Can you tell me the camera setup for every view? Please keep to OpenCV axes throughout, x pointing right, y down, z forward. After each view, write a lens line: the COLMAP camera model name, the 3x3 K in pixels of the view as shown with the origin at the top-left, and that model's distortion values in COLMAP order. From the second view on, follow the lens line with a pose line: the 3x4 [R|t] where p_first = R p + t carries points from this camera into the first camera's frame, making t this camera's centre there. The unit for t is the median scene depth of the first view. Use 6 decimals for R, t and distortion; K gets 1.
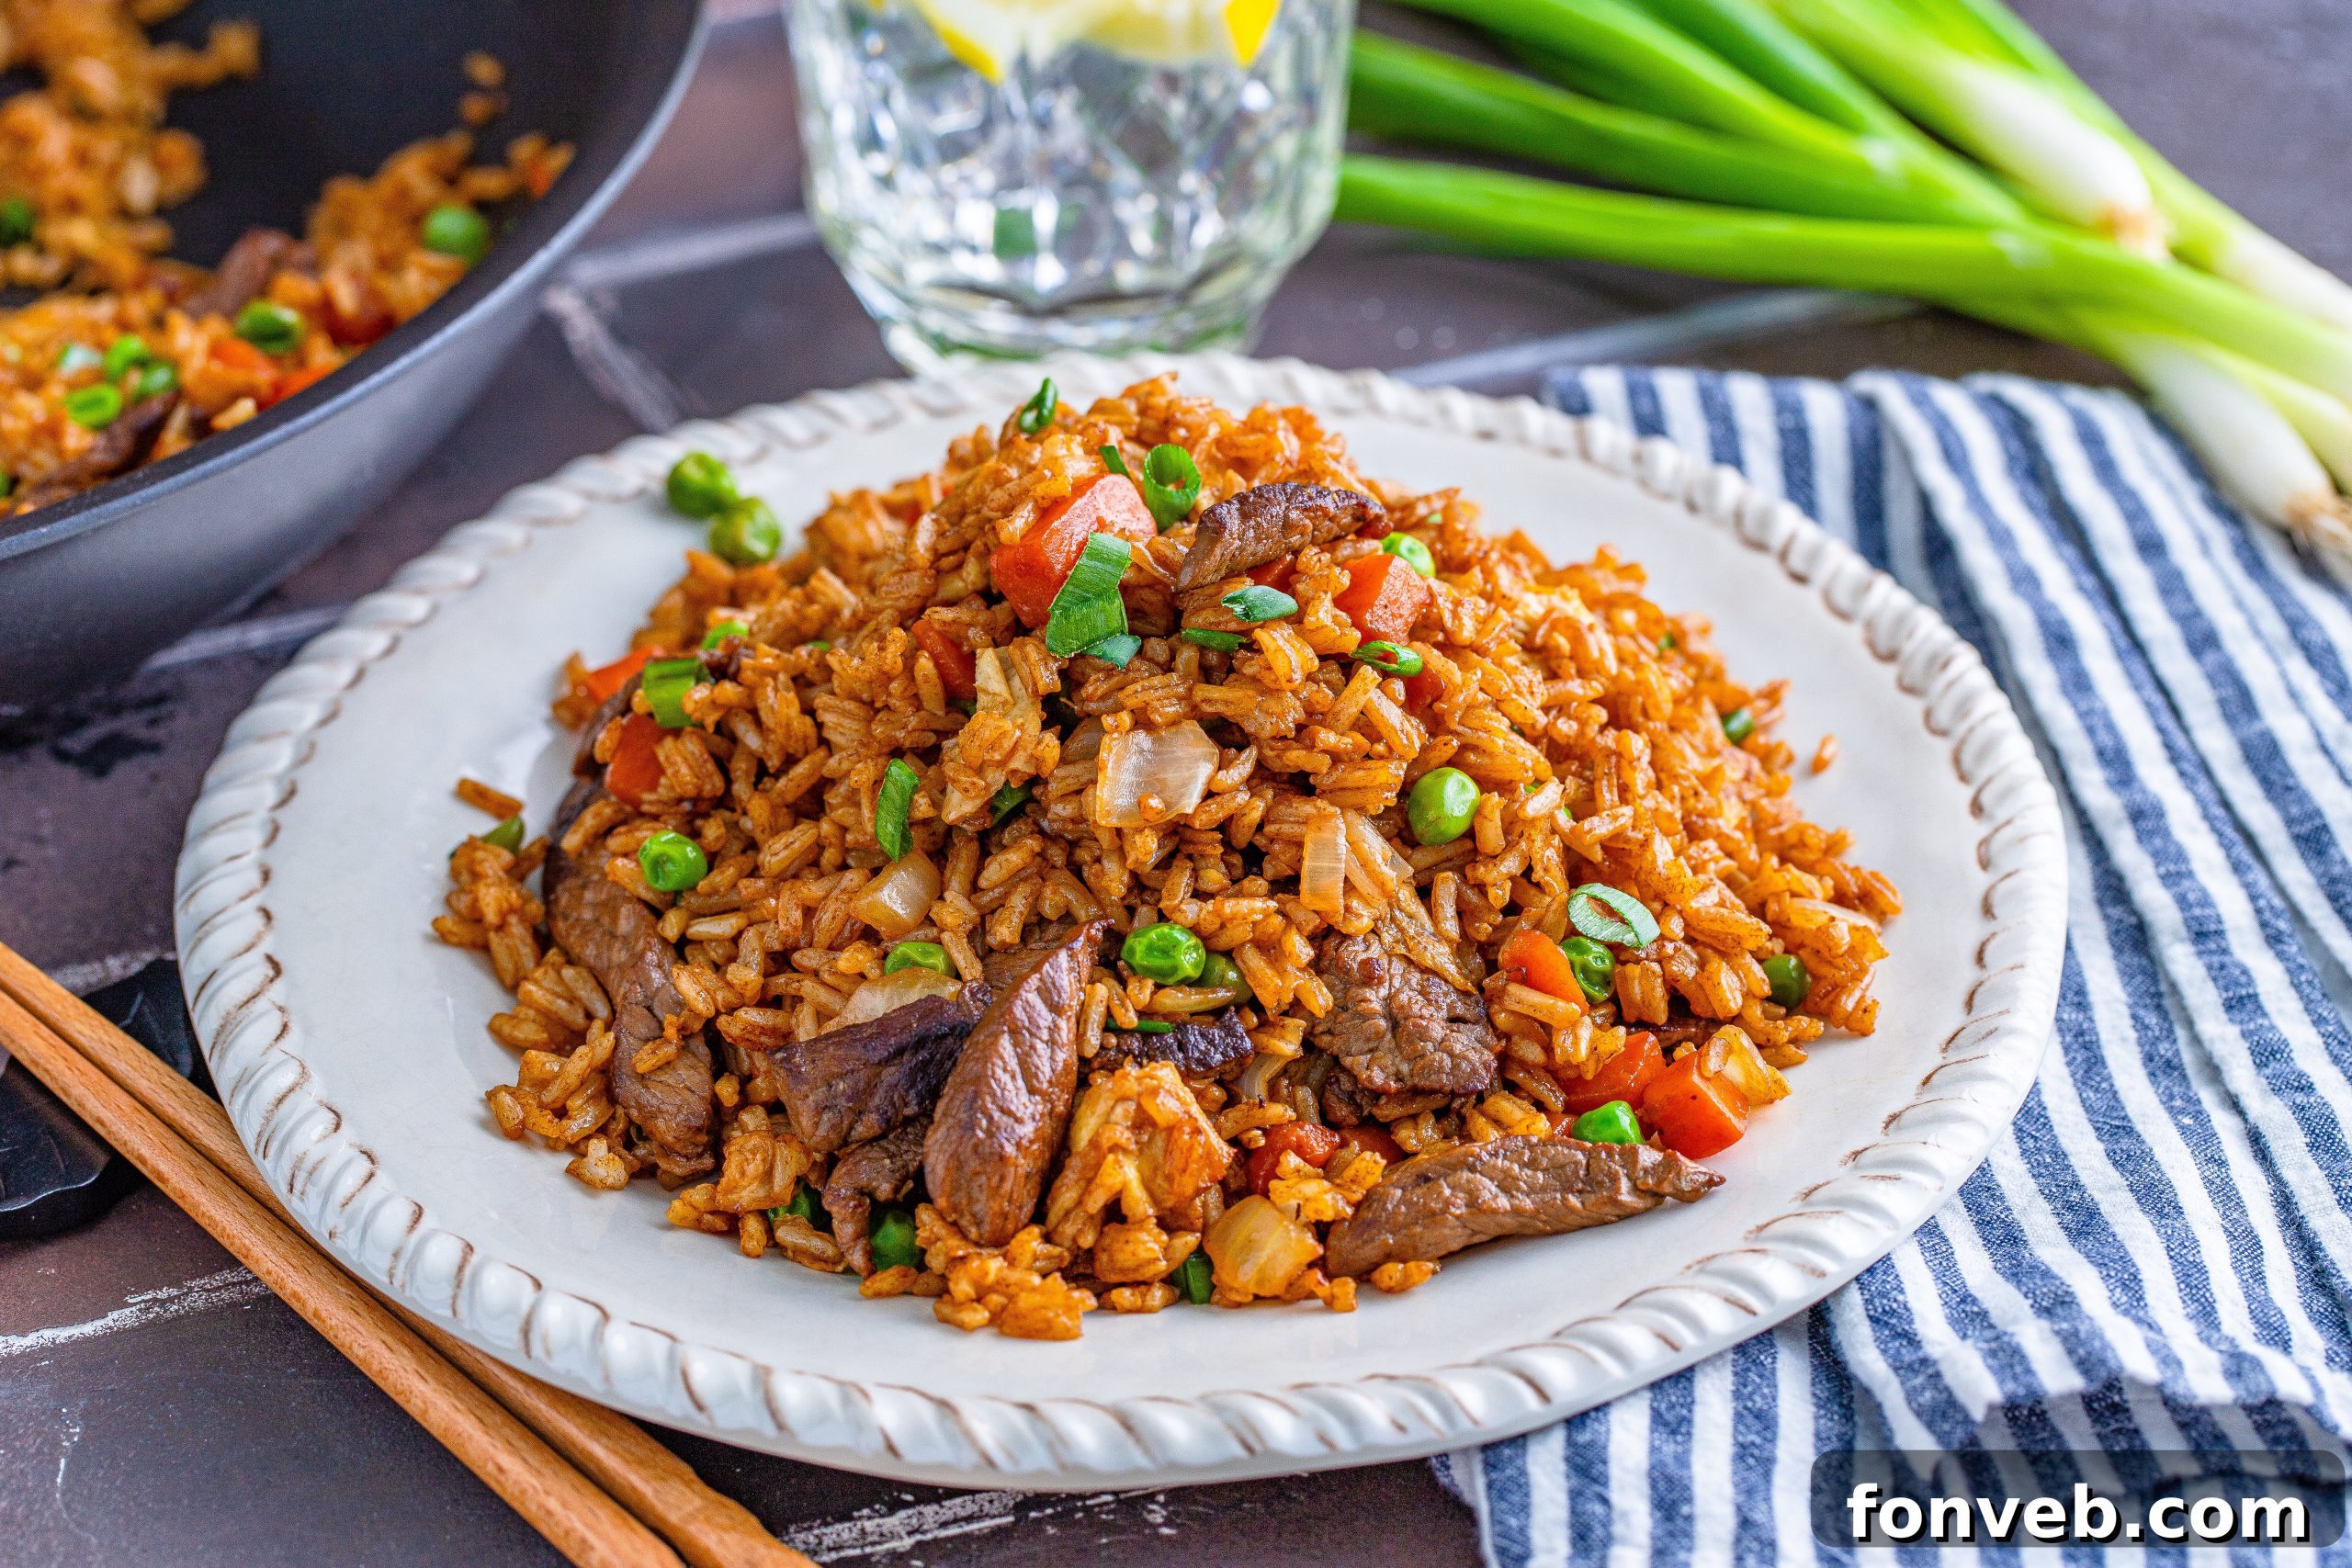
lens RADIAL K [[7453.2, 0, 1176.0], [0, 7453.2, 784.0], [0, 0, 1]] dist [0.051133, -4.096179]
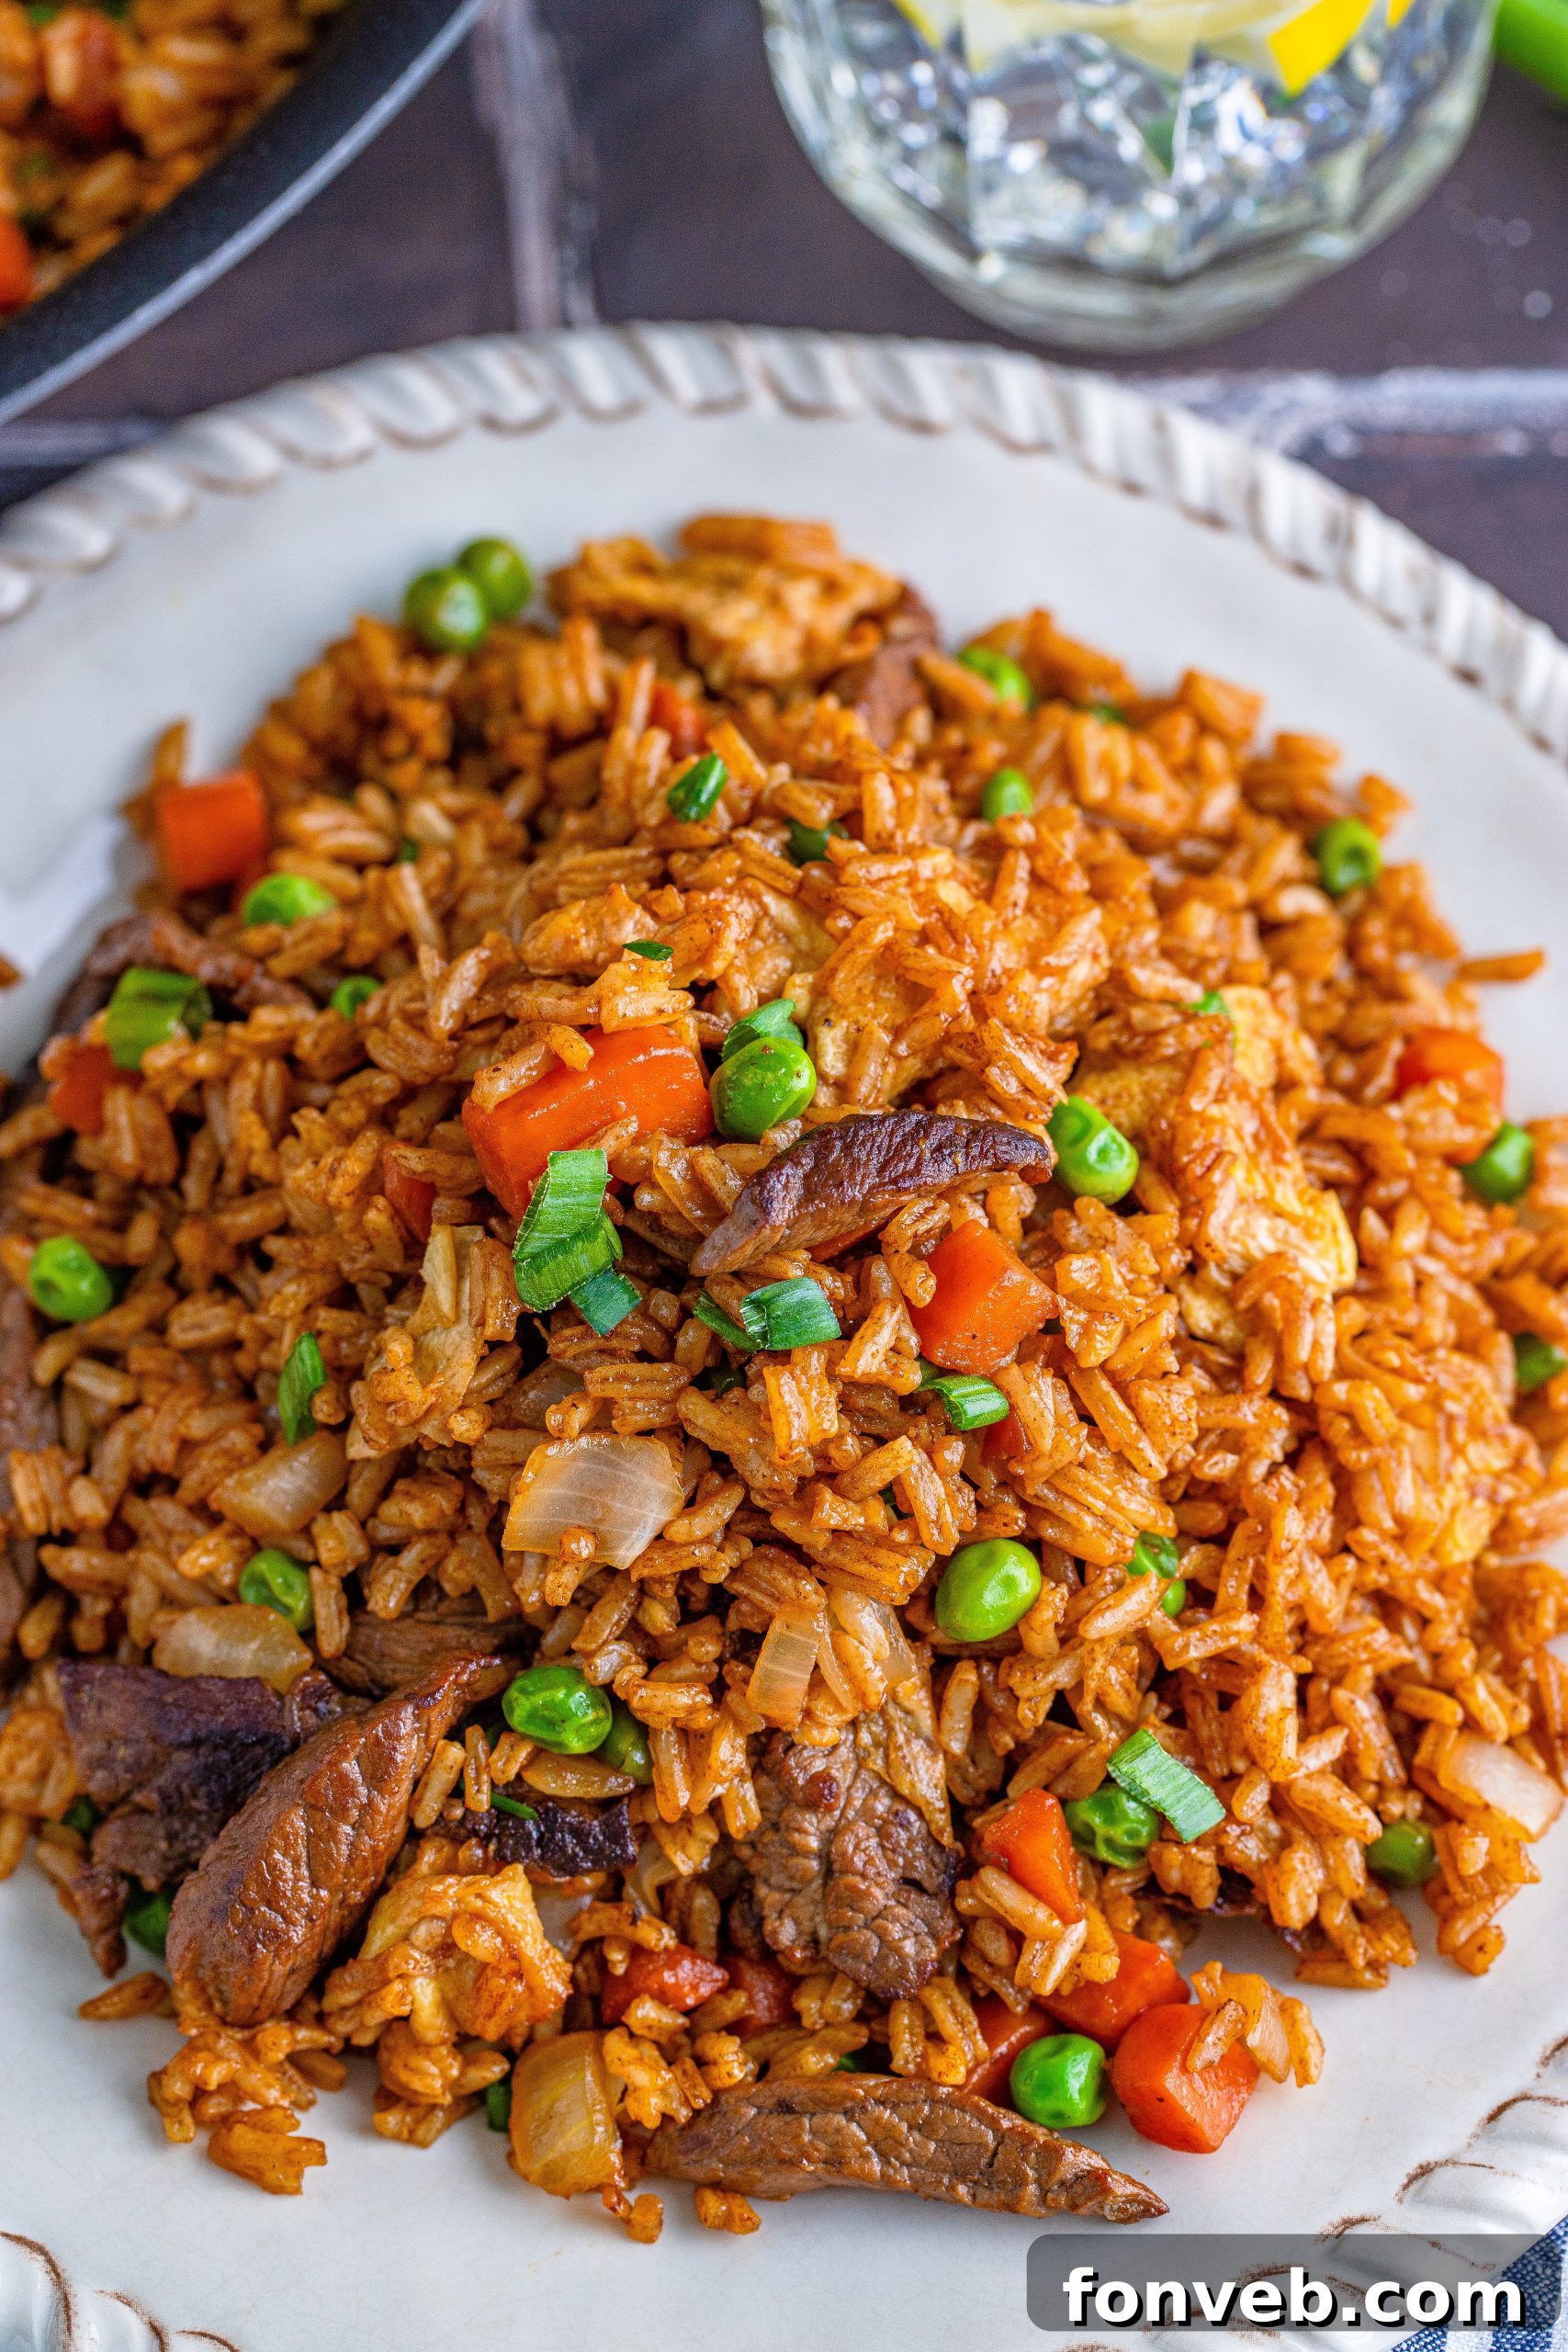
lens RADIAL K [[7453.2, 0, 784.0], [0, 7453.2, 1176.0], [0, 0, 1]] dist [0.051133, -4.096179]
pose [[0.941030, 0.299800, -0.156791, 0.123538], [-0.188811, 0.849919, 0.491923, -0.404049], [0.280738, -0.433311, 0.856404, 0.372173]]
